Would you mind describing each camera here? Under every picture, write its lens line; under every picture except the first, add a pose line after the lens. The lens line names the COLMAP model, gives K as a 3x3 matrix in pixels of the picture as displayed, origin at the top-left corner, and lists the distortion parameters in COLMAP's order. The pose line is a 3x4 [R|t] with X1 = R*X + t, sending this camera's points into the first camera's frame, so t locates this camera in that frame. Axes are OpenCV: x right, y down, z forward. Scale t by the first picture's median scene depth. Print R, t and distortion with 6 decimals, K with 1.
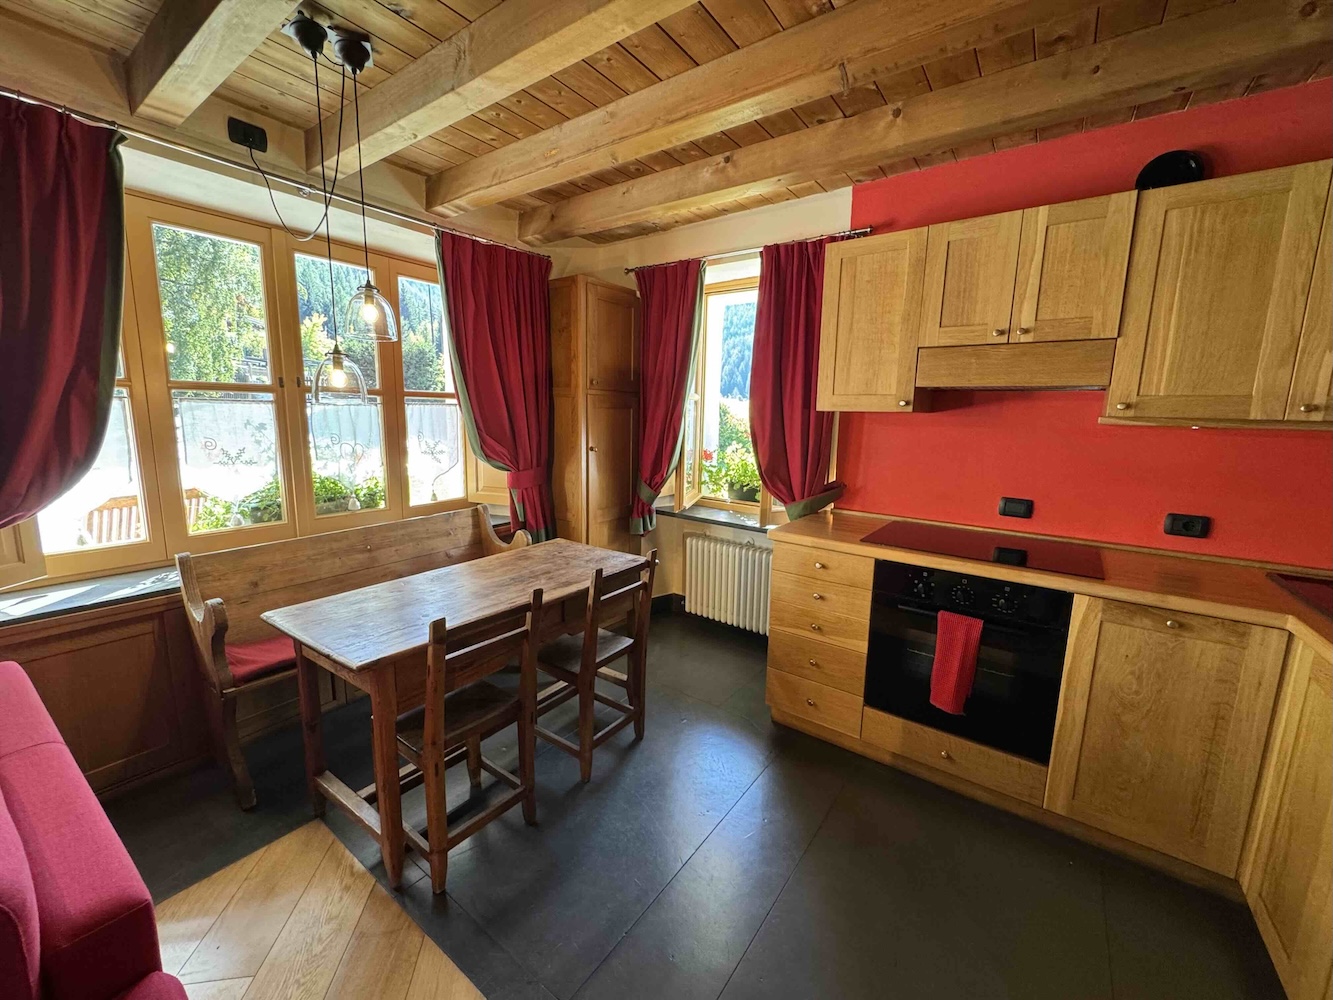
lens RADIAL K [[535.1, 0, 667.3], [0, 535.1, 496.9], [0, 0, 1]] dist [0.001171, 0.000122]
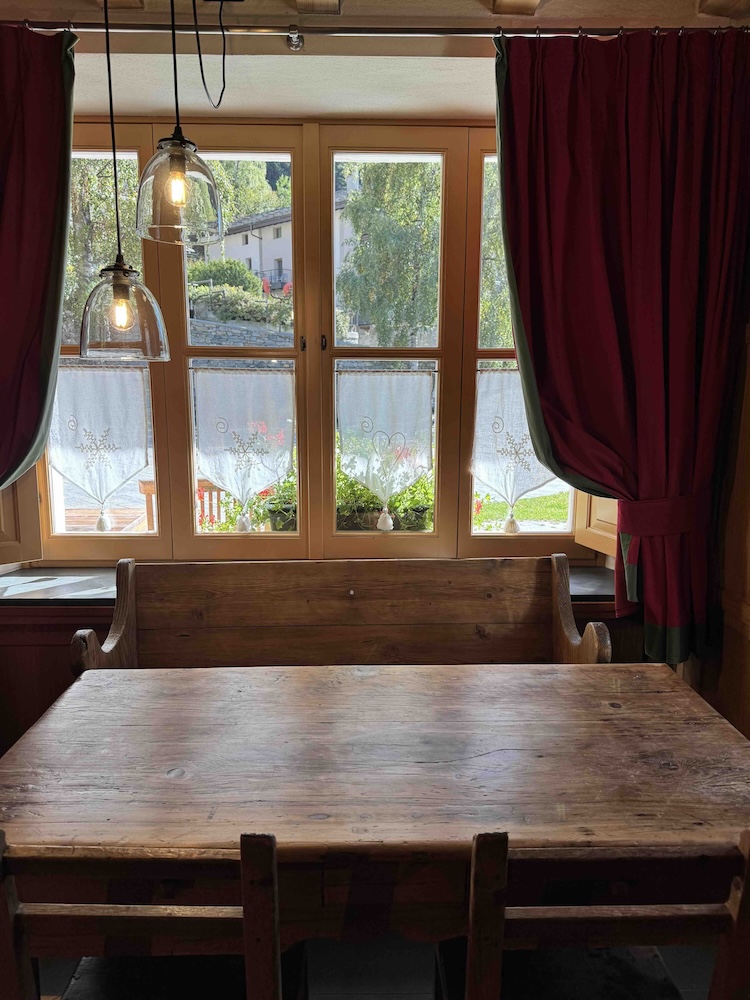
lens RADIAL K [[718.3, 0, 375.7], [0, 718.3, 493.2], [0, 0, 1]] dist [0.103138, -0.008370]
pose [[0.602507, 0.109713, -0.790537, 0.135233], [-0.122322, 0.991498, 0.044374, -0.067804], [0.788684, 0.069965, 0.610804, 0.482100]]
